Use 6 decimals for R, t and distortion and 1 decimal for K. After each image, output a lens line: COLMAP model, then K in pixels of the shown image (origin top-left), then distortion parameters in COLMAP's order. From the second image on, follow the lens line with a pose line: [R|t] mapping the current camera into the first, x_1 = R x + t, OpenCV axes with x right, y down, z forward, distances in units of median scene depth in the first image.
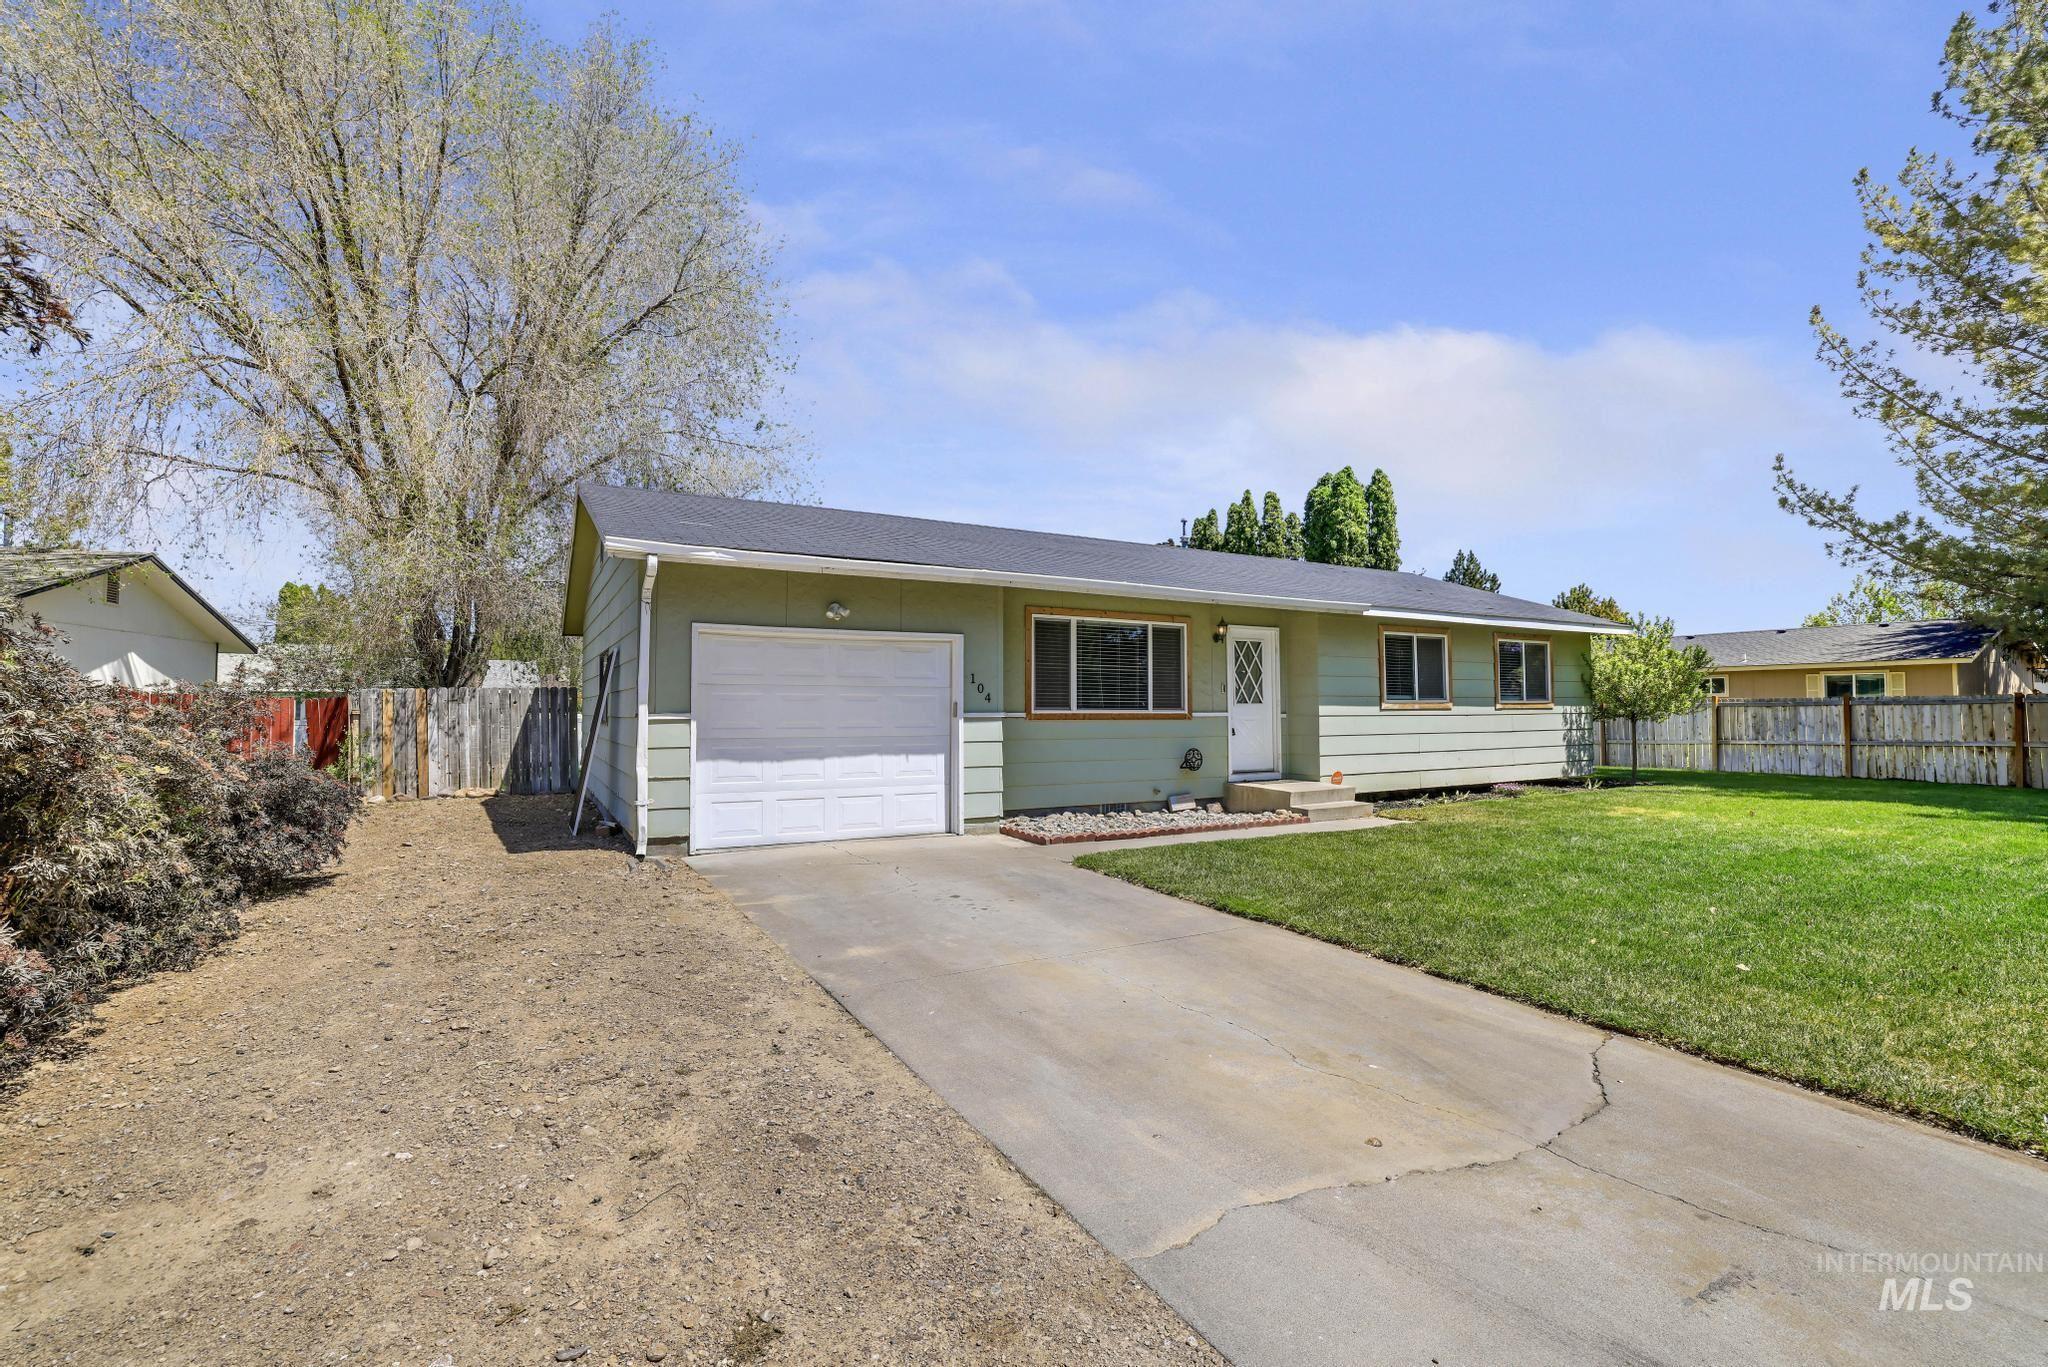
lens RADIAL K [[926.4, 0, 1024.3], [0, 926.4, 720.6], [0, 0, 1]] dist [-0.050166, 0.023000]
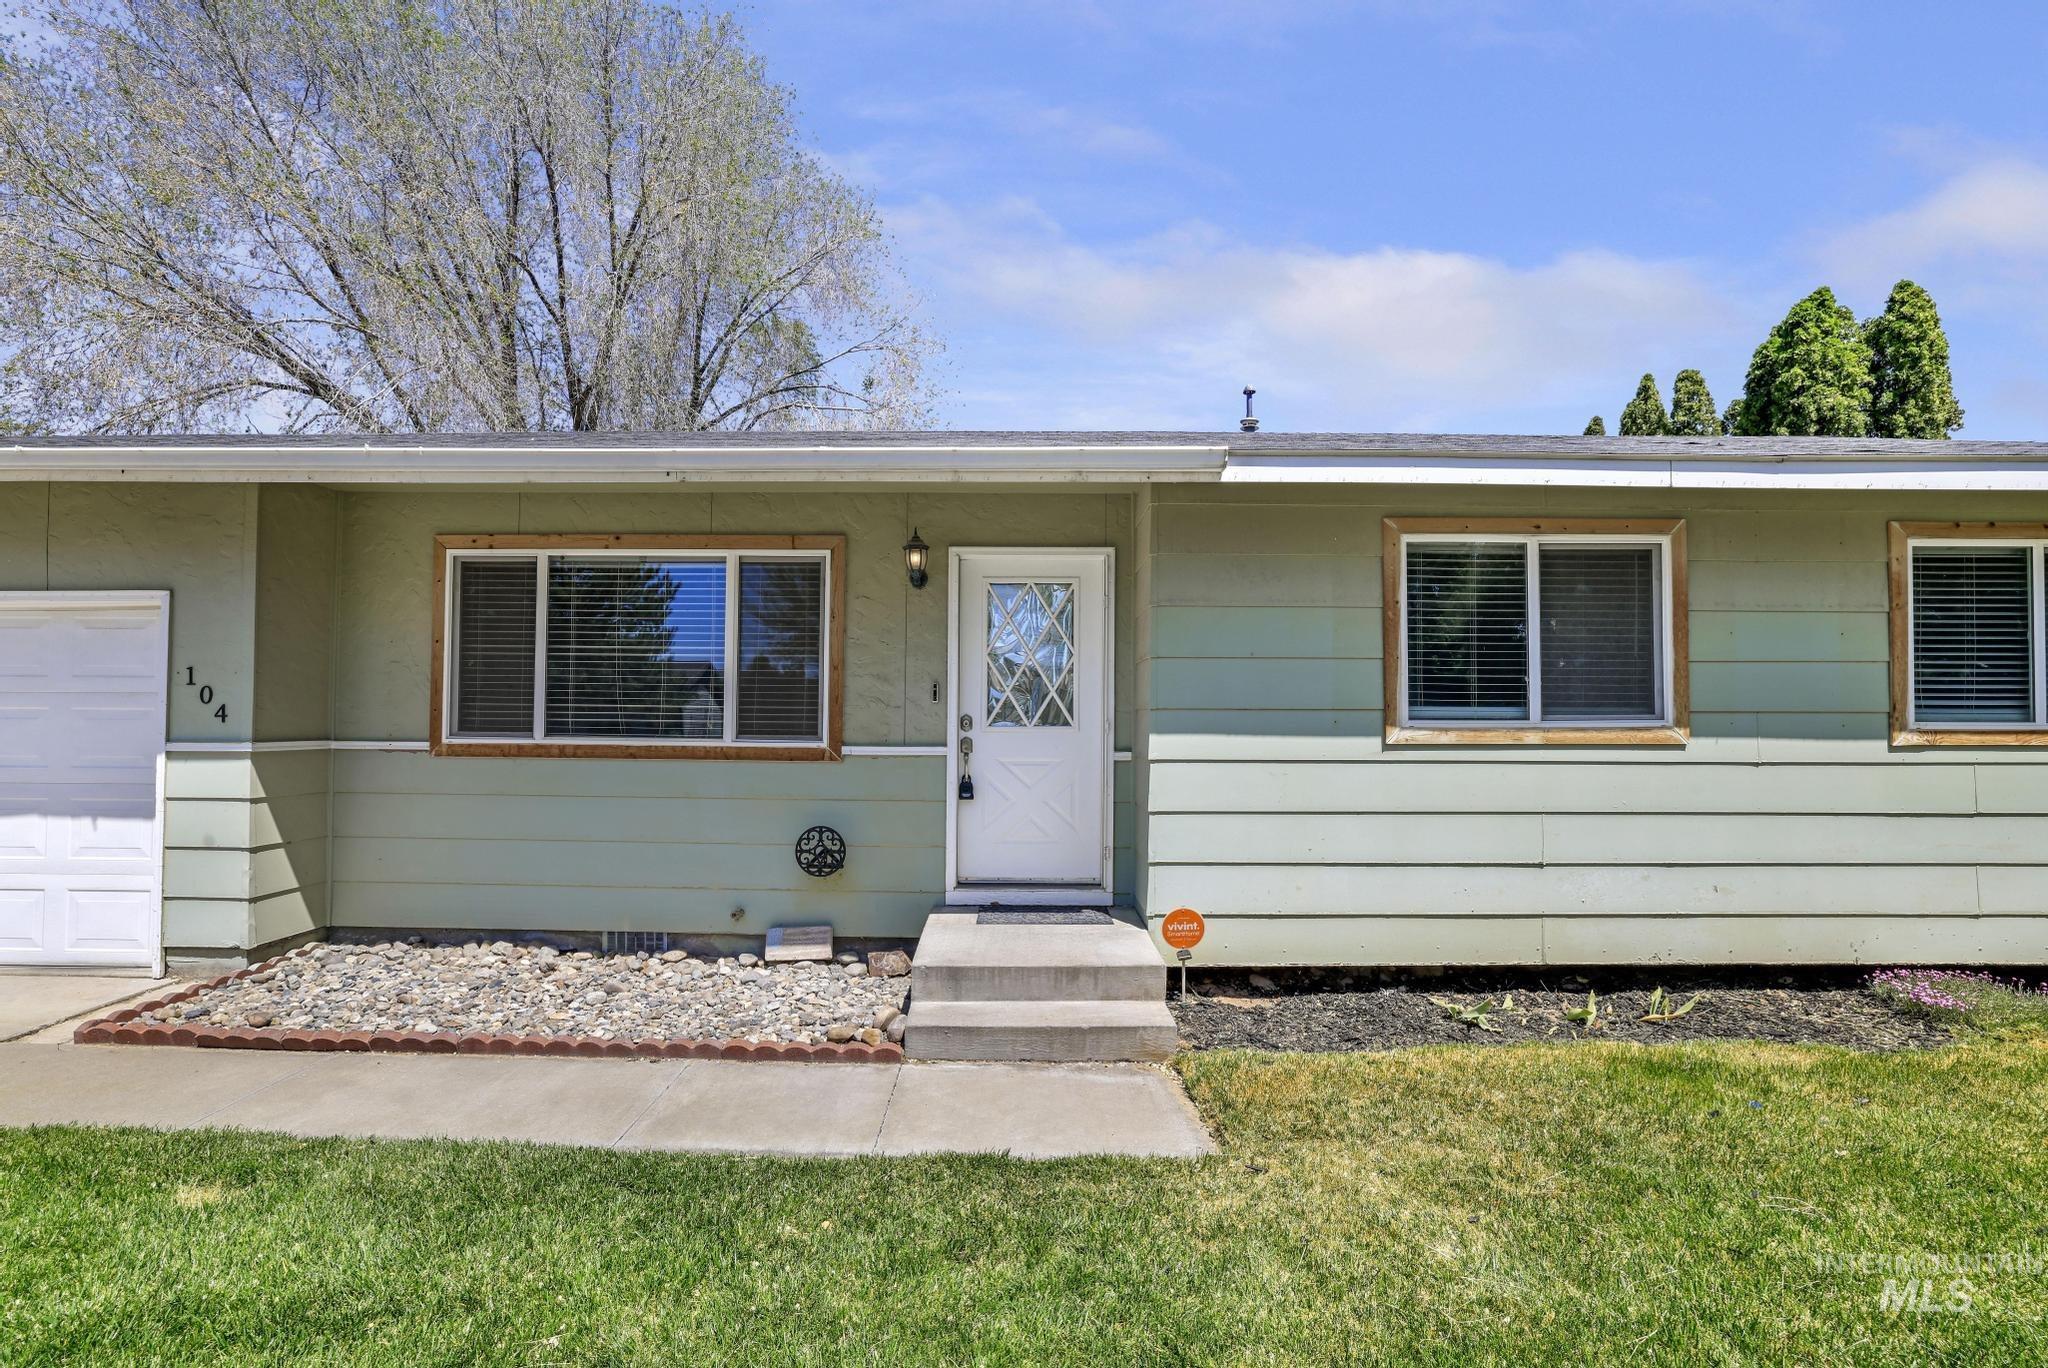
lens RADIAL K [[926.4, 0, 1024.3], [0, 926.4, 721.1], [0, 0, 1]] dist [-0.050166, 0.023000]
pose [[0.860472, 0.009667, -0.509406, 0.481840], [-0.013565, 0.999900, -0.003938, -0.019827], [0.509317, 0.010299, 0.860517, 0.646459]]
